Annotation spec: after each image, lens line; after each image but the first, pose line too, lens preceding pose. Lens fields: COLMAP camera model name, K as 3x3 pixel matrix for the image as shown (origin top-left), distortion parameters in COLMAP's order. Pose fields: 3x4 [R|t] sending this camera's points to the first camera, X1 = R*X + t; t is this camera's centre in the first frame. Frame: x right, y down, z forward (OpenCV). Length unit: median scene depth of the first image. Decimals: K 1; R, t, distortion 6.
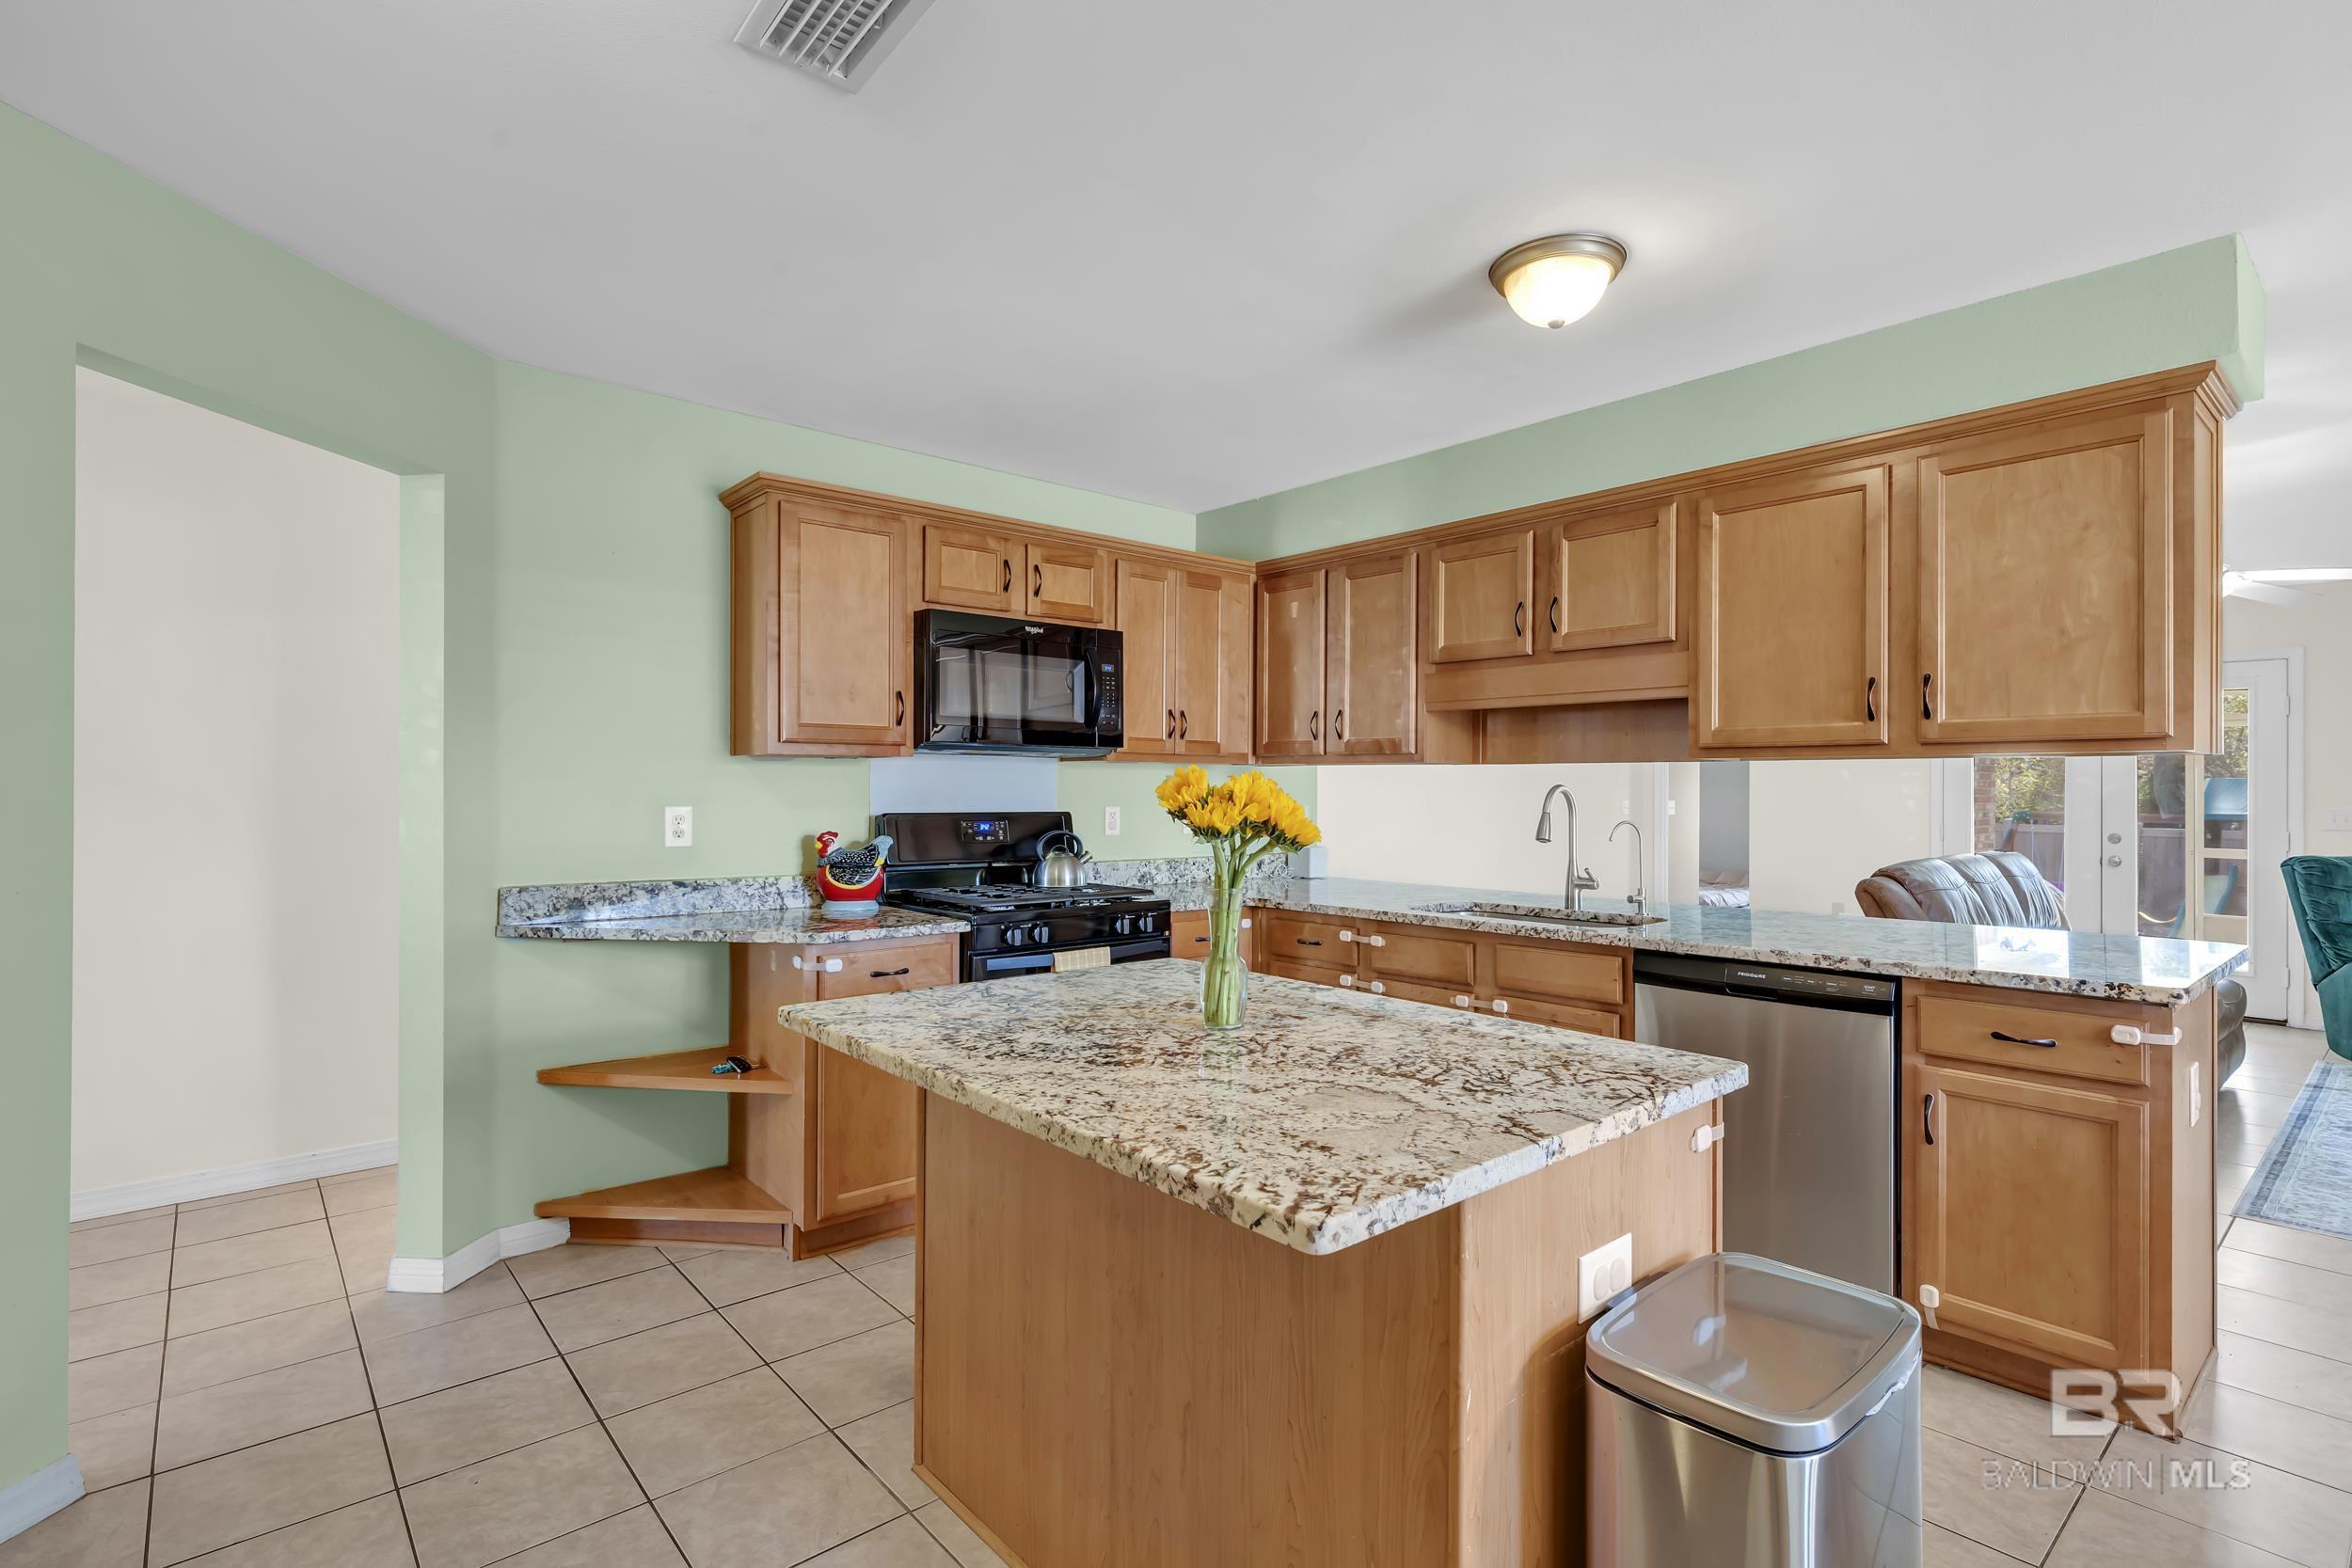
lens RADIAL K [[1110.8, 0, 1184.4], [0, 1110.8, 782.1], [0, 0, 1]] dist [-0.003066, -0.000189]
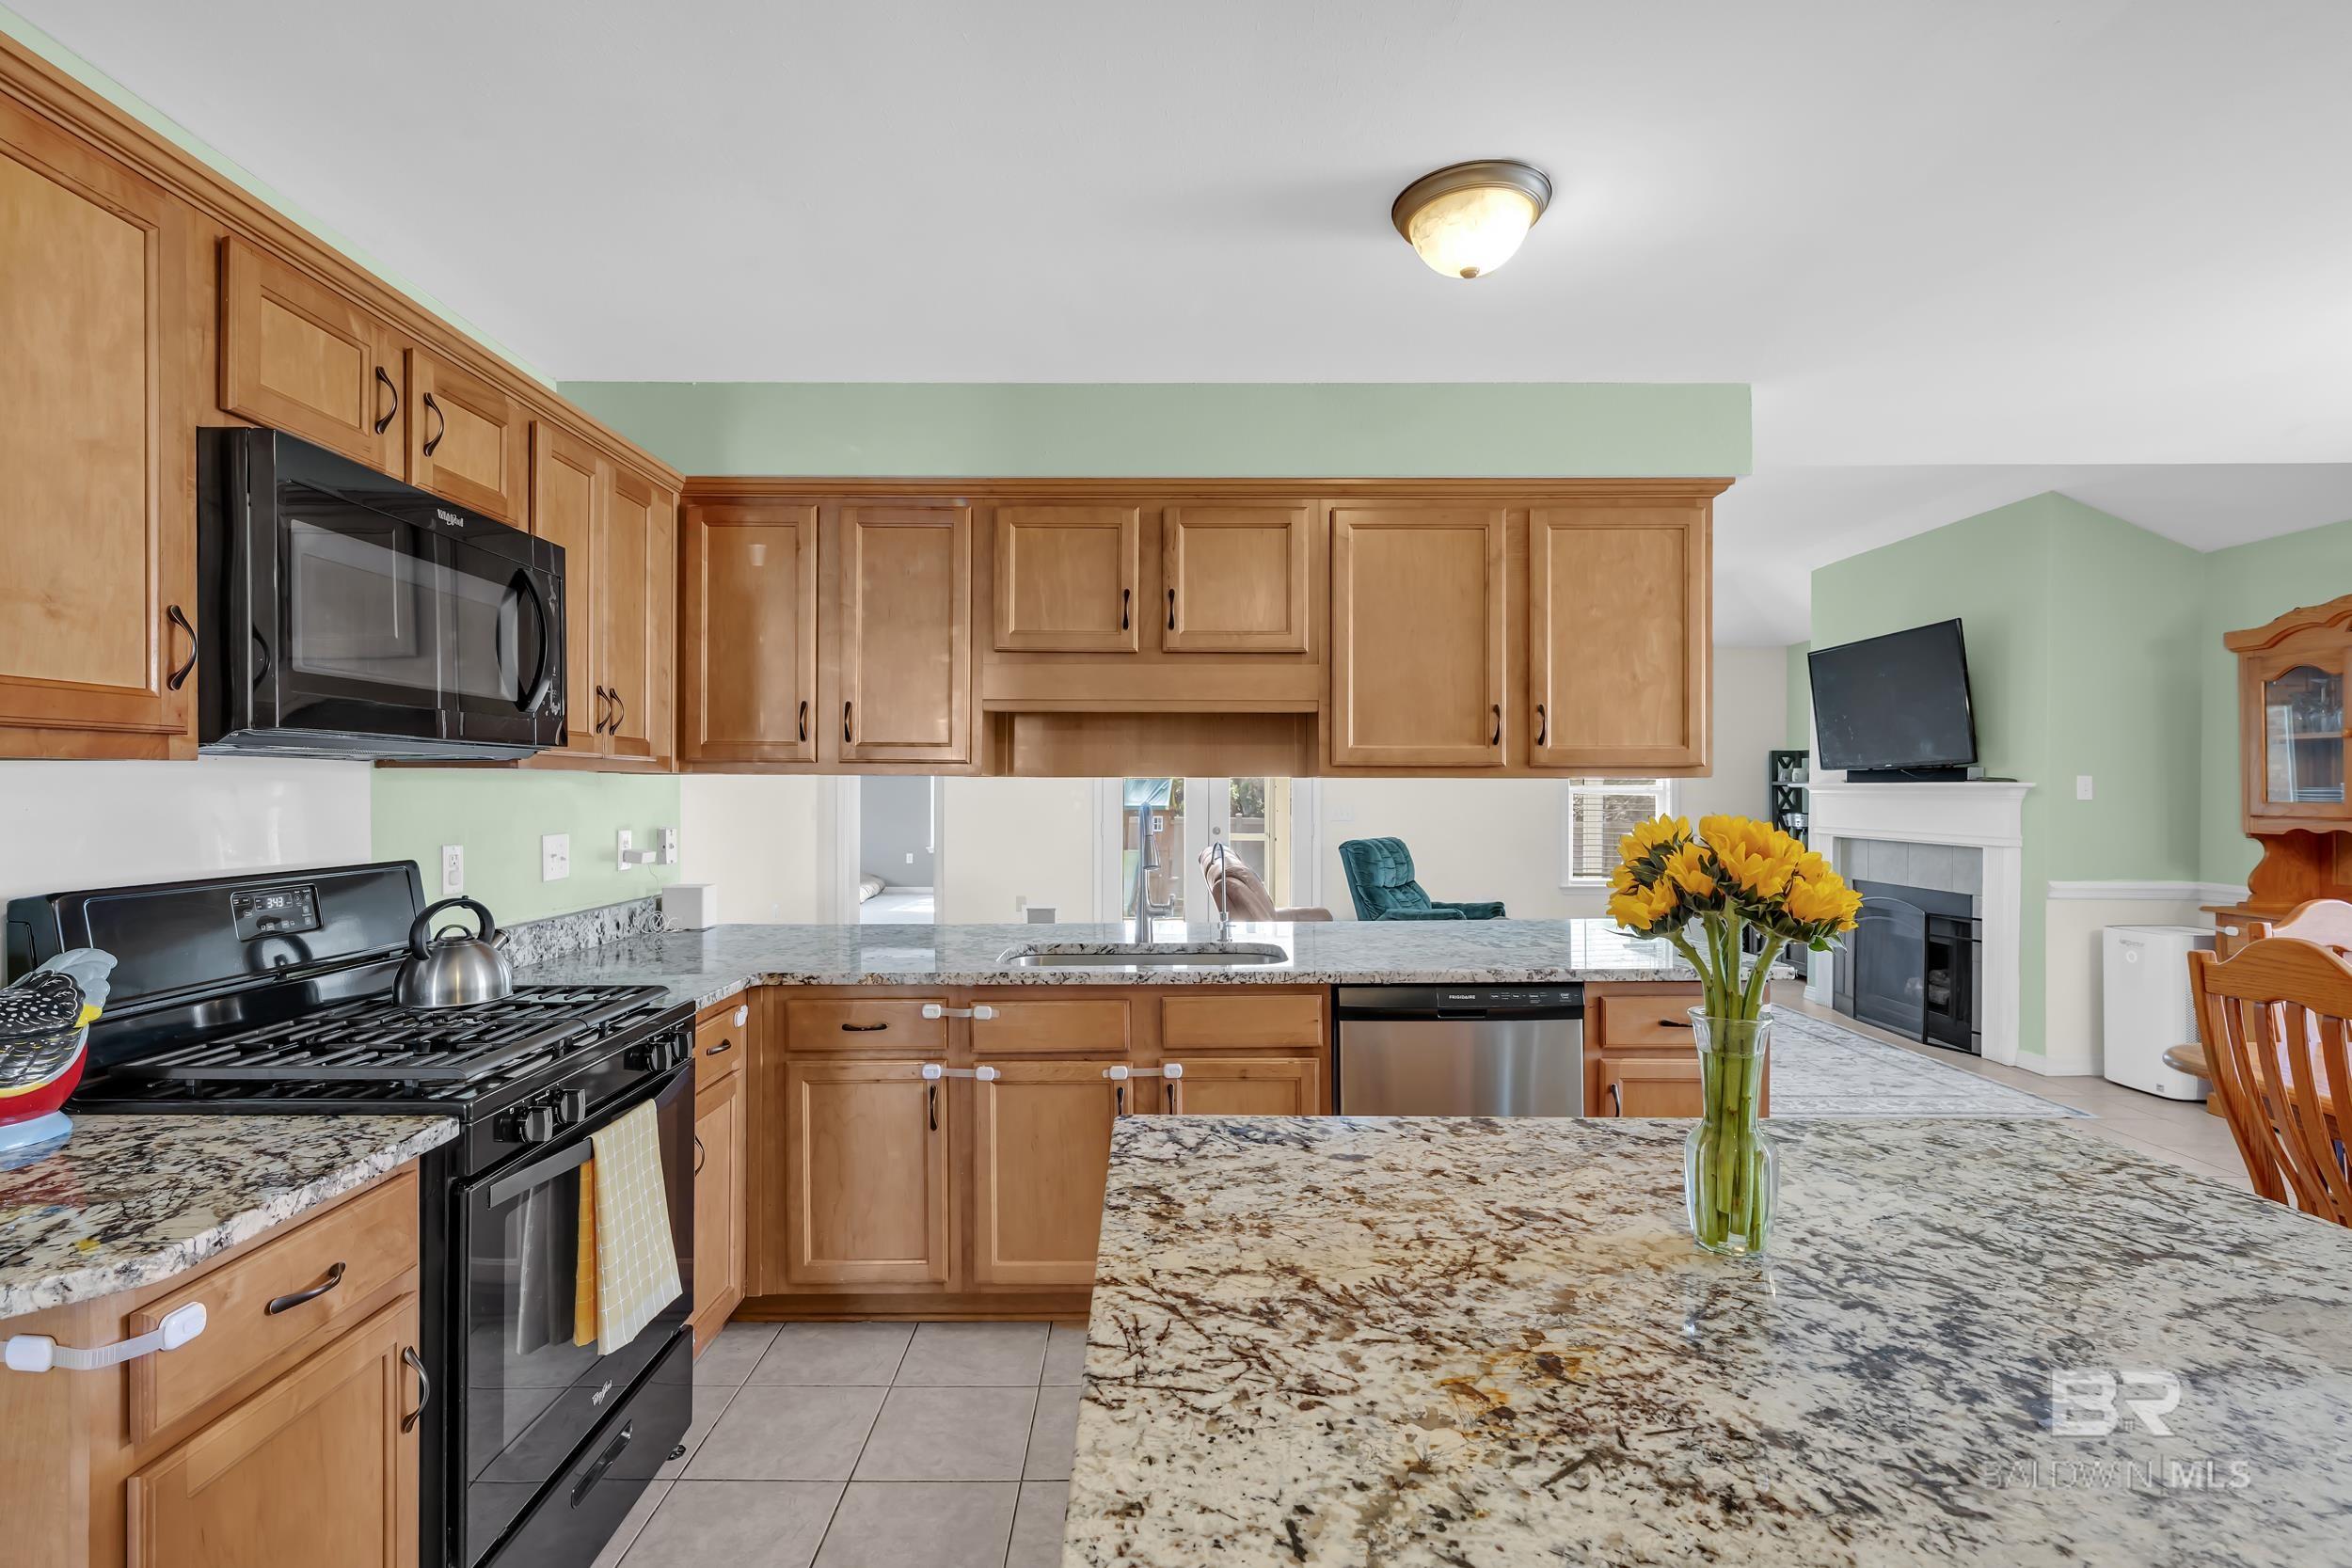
lens RADIAL K [[1091.9, 0, 1148.0], [0, 1091.9, 788.5], [0, 0, 1]] dist [0.001471, -0.000266]
pose [[0.661023, -0.005343, 0.750347, -0.318132], [-0.001822, 0.999960, 0.008725, -0.016730], [-0.750364, -0.007135, 0.660987, 0.435112]]
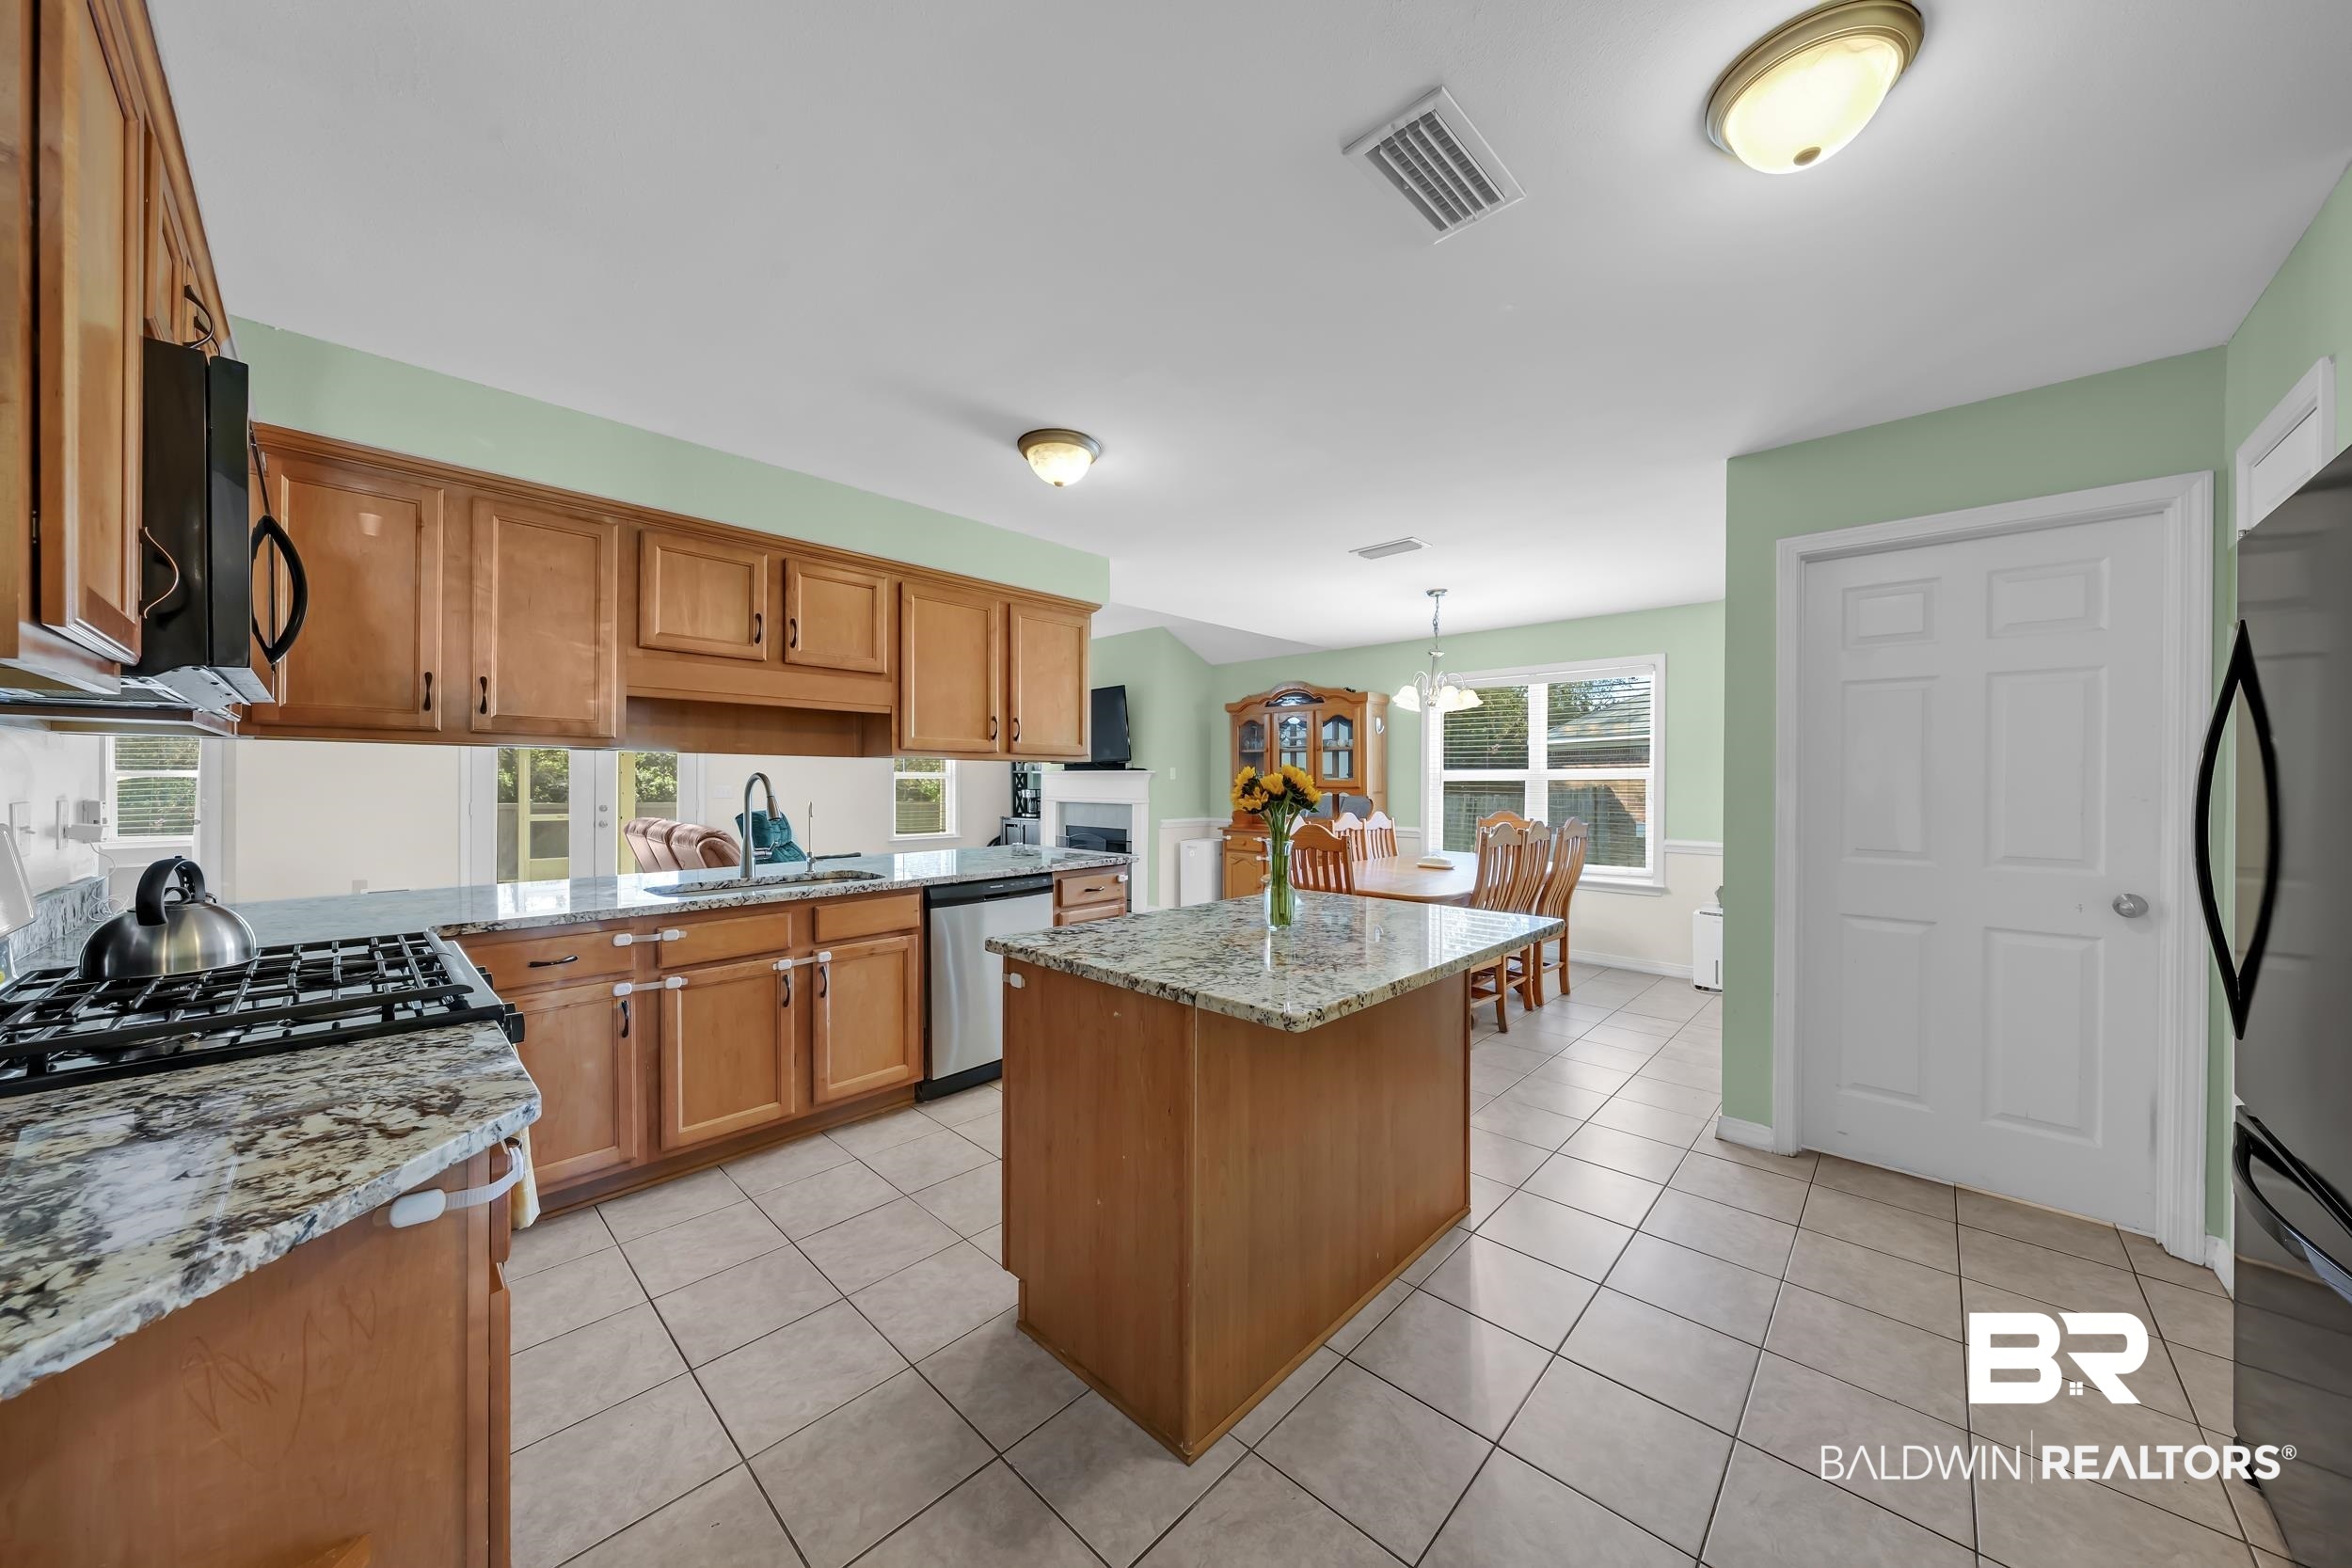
lens RADIAL K [[795.4, 0, 1182.5], [0, 795.4, 782.0], [0, 0, 1]] dist [0.000353, -0.000050]
pose [[-0.098046, -0.006757, 0.995159, -0.565158], [-0.010350, 0.999930, 0.005769, 0.002936], [-0.995128, -0.009735, -0.098109, 0.646078]]
